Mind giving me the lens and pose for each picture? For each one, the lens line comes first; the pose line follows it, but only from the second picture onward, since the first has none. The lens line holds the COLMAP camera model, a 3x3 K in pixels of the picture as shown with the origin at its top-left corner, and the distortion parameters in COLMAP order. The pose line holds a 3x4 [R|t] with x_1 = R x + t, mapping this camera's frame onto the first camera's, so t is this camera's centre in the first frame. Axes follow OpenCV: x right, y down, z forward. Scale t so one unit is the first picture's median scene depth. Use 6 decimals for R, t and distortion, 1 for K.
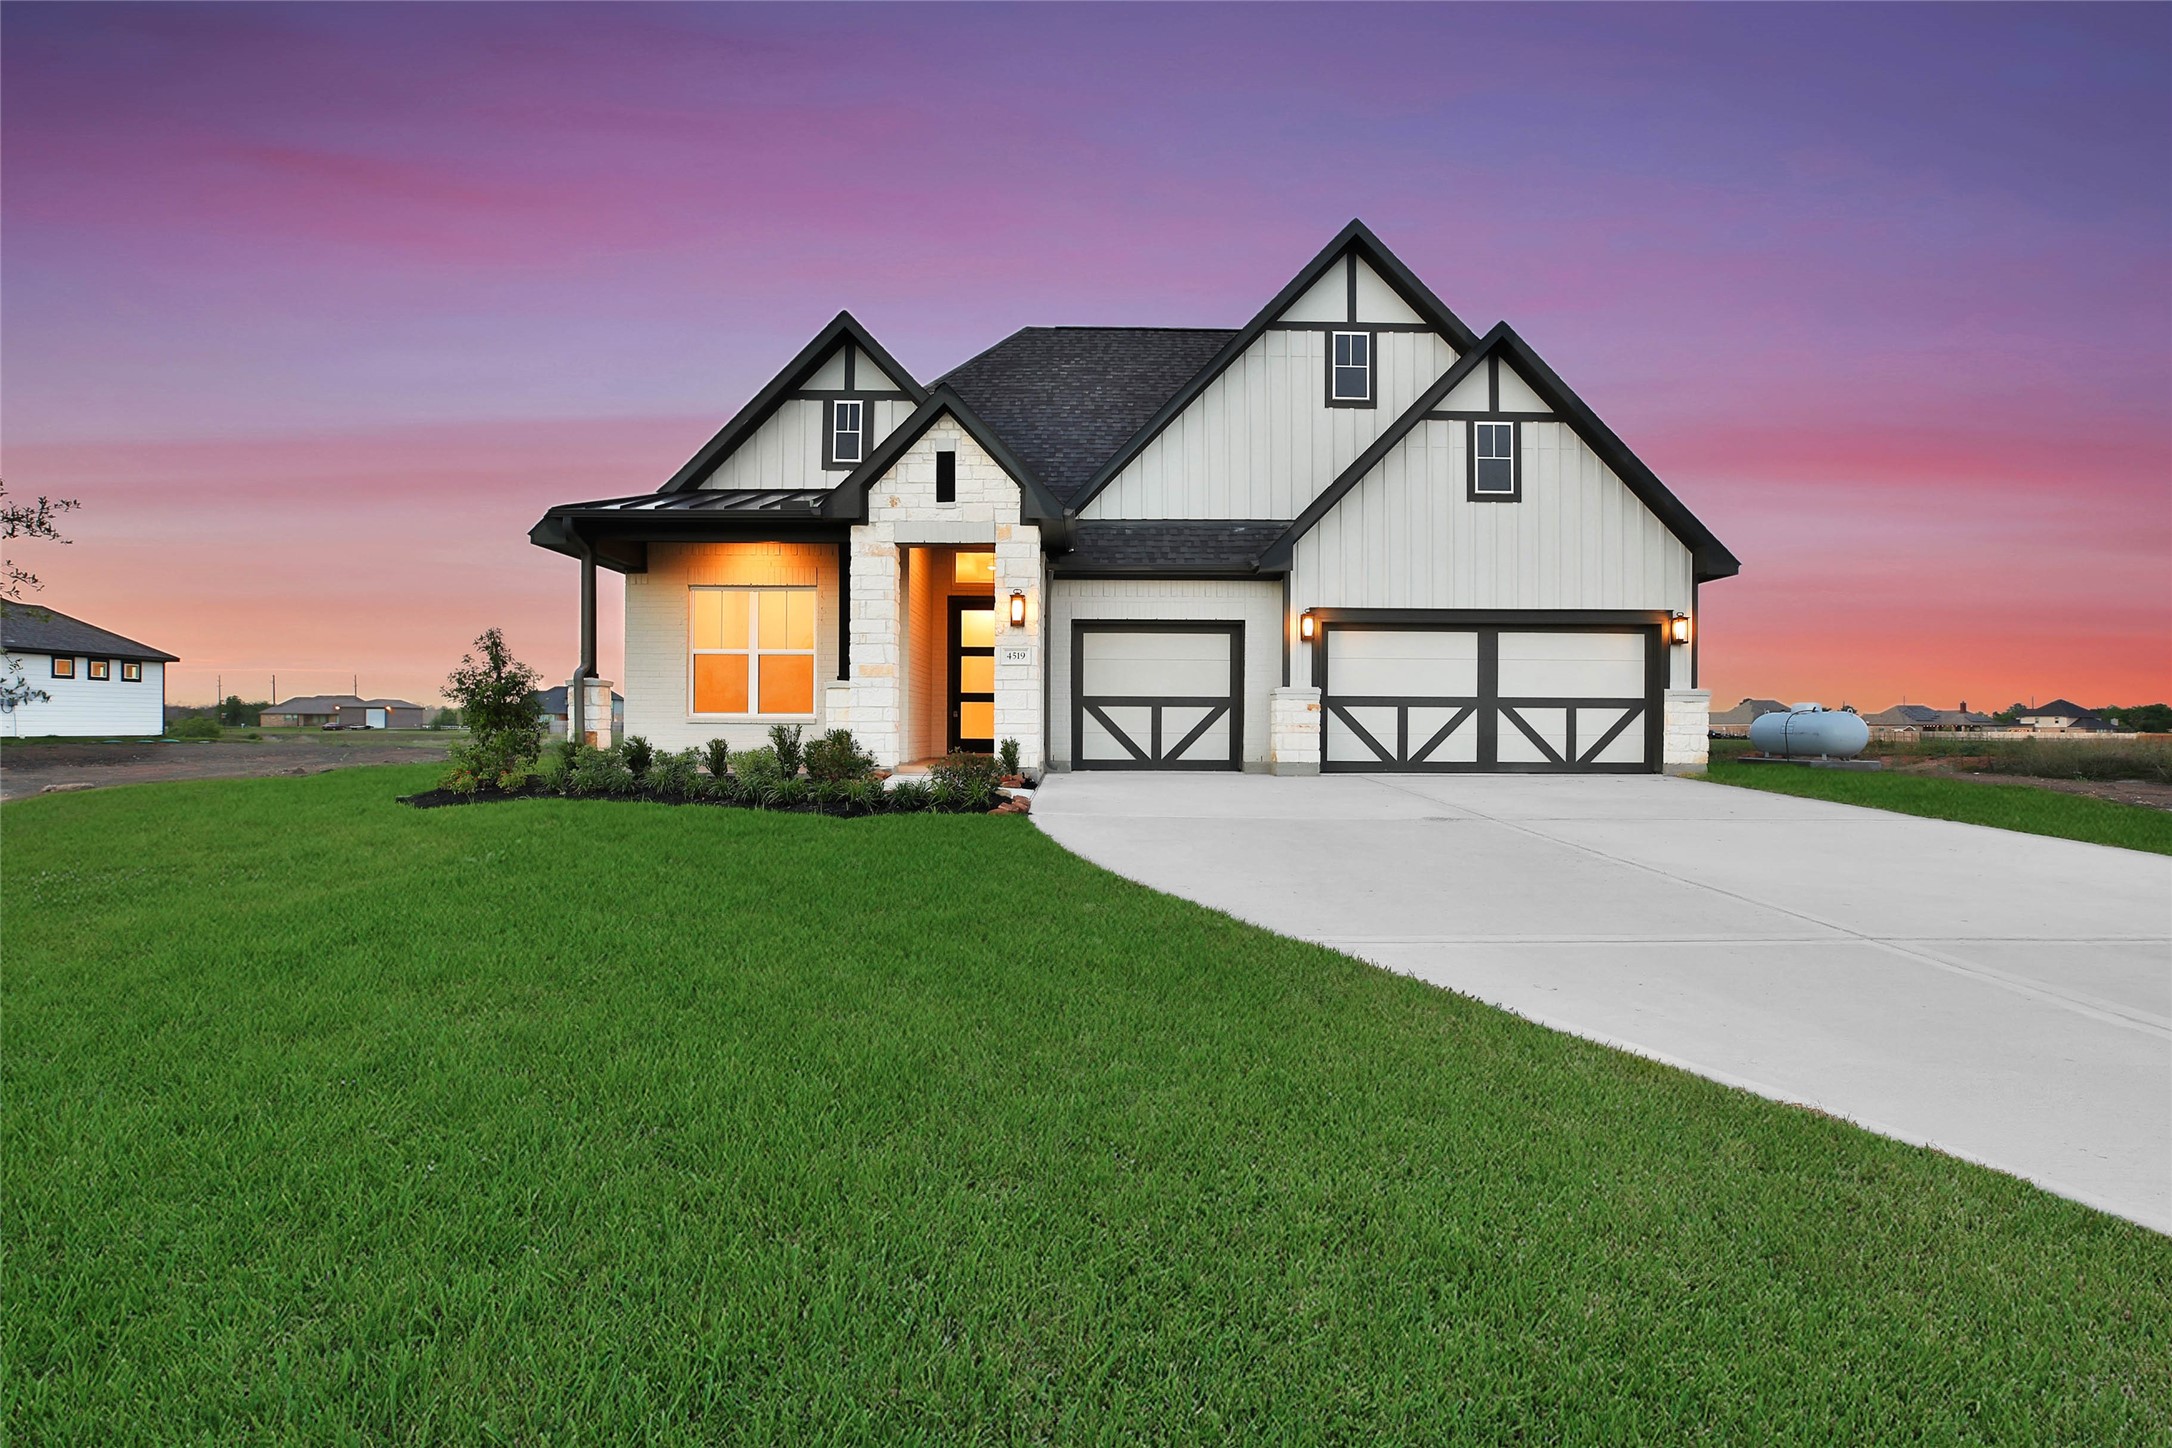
lens RADIAL K [[999.2, 0, 1066.4], [0, 999.2, 722.6], [0, 0, 1]] dist [-0.031247, -0.000577]
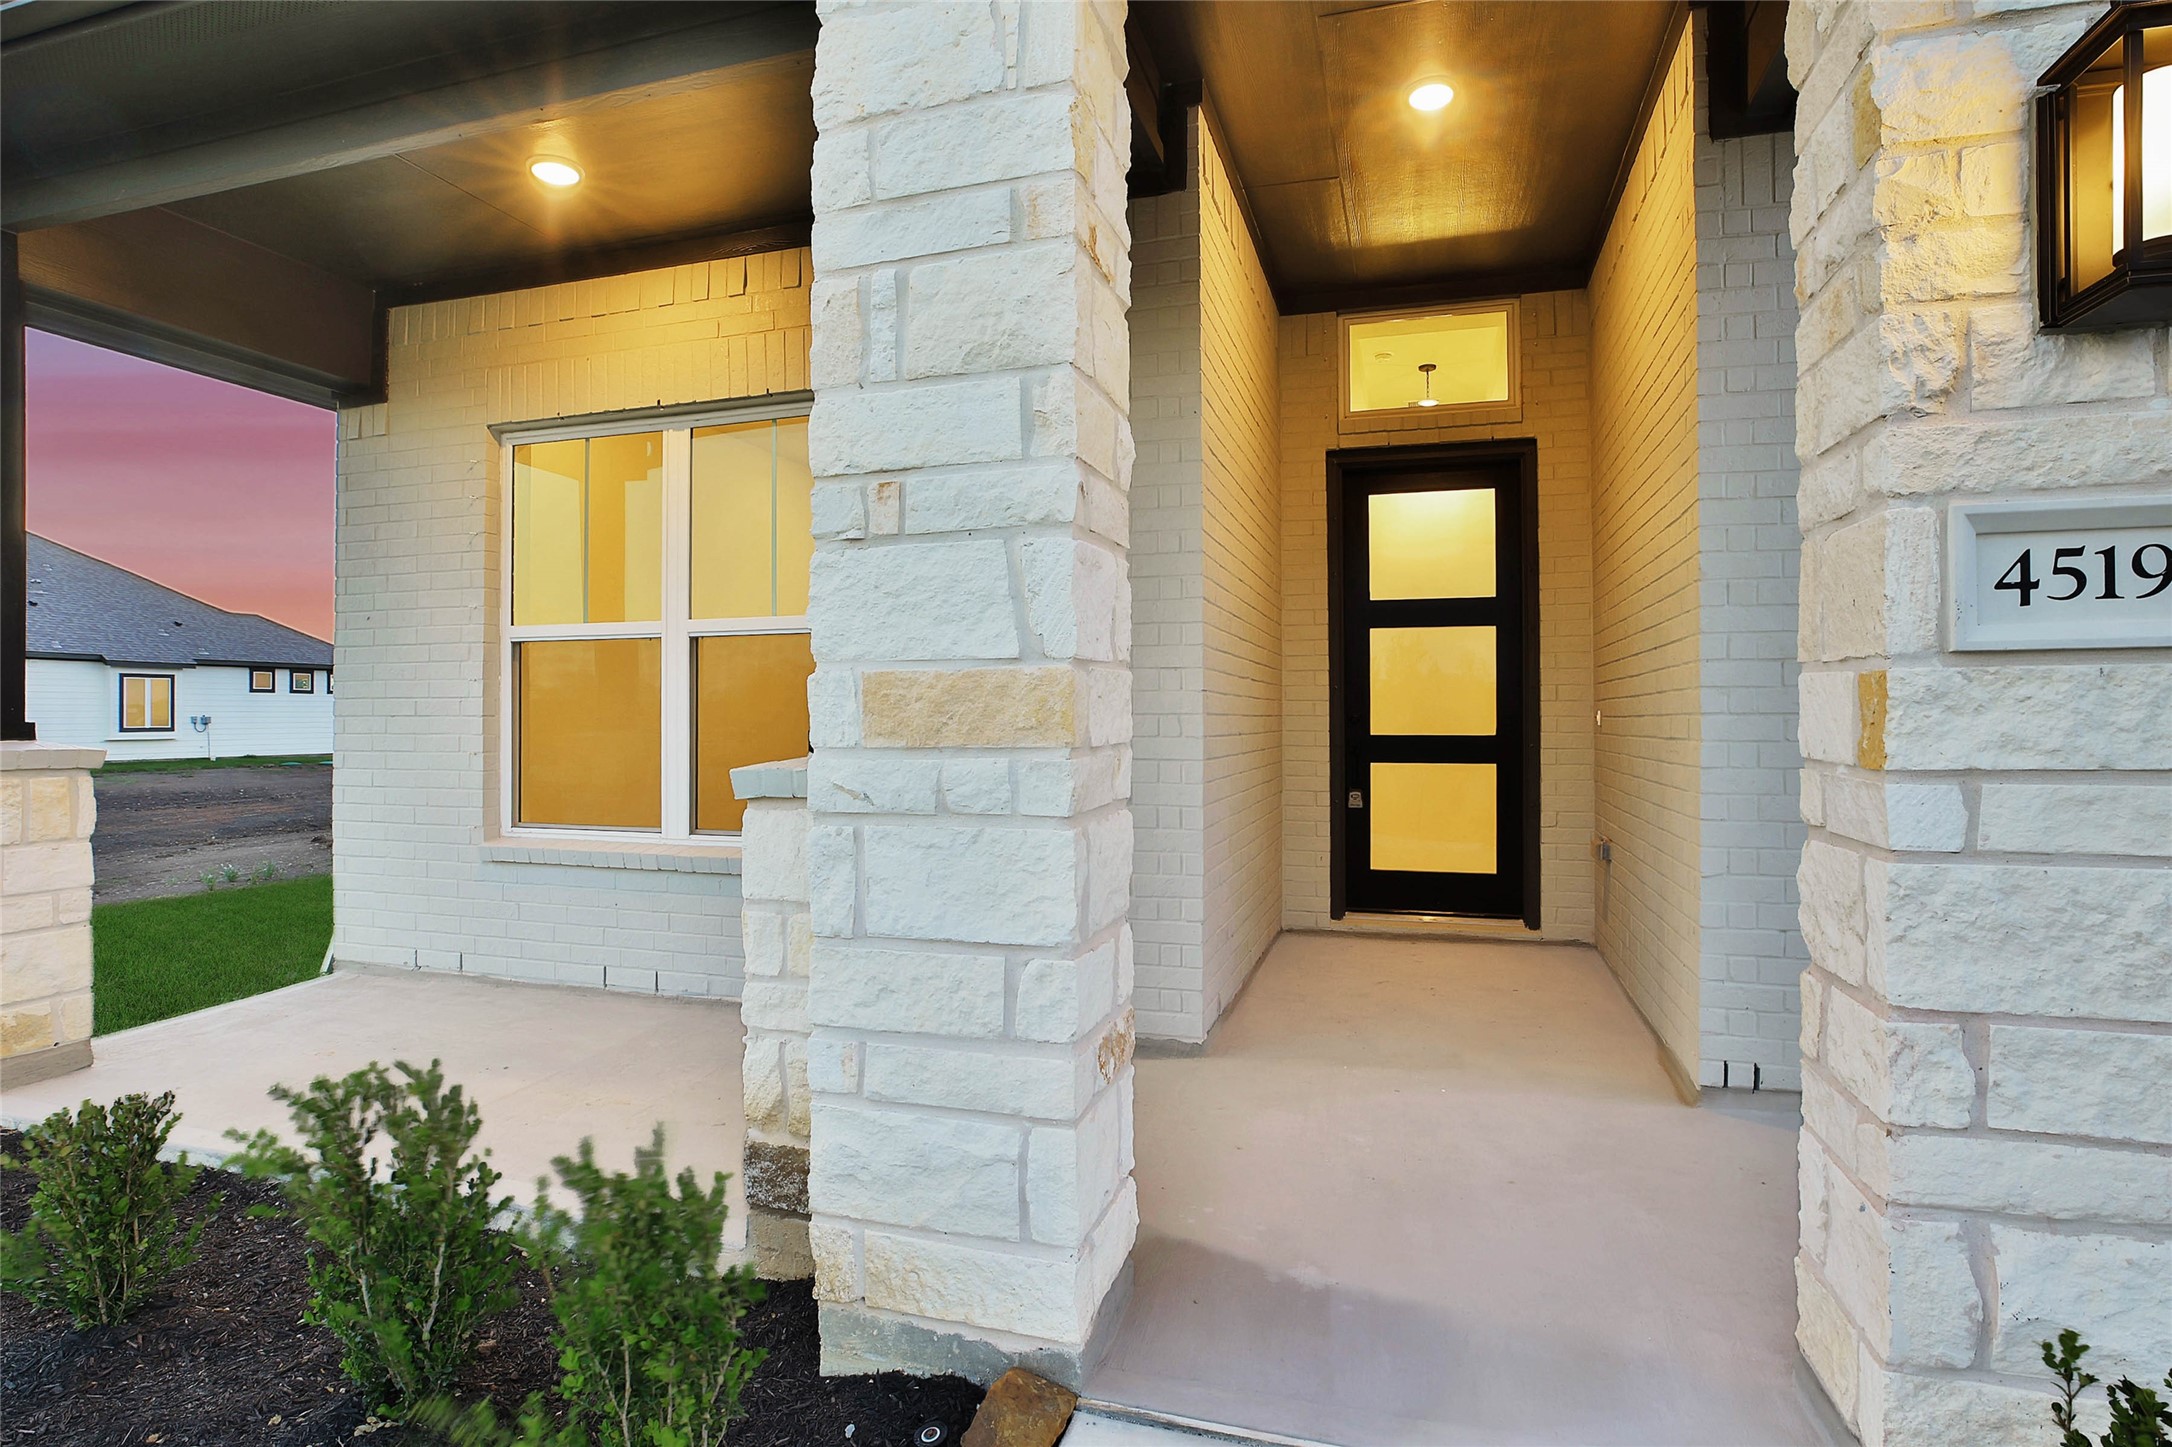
lens RADIAL K [[999.2, 0, 1067.6], [0, 999.2, 715.6], [0, 0, 1]] dist [-0.031247, -0.000577]
pose [[0.948566, -0.006914, -0.316505, -0.111984], [0.007928, 0.999967, 0.001918, -0.044632], [0.316482, -0.004328, 0.948589, 0.754299]]
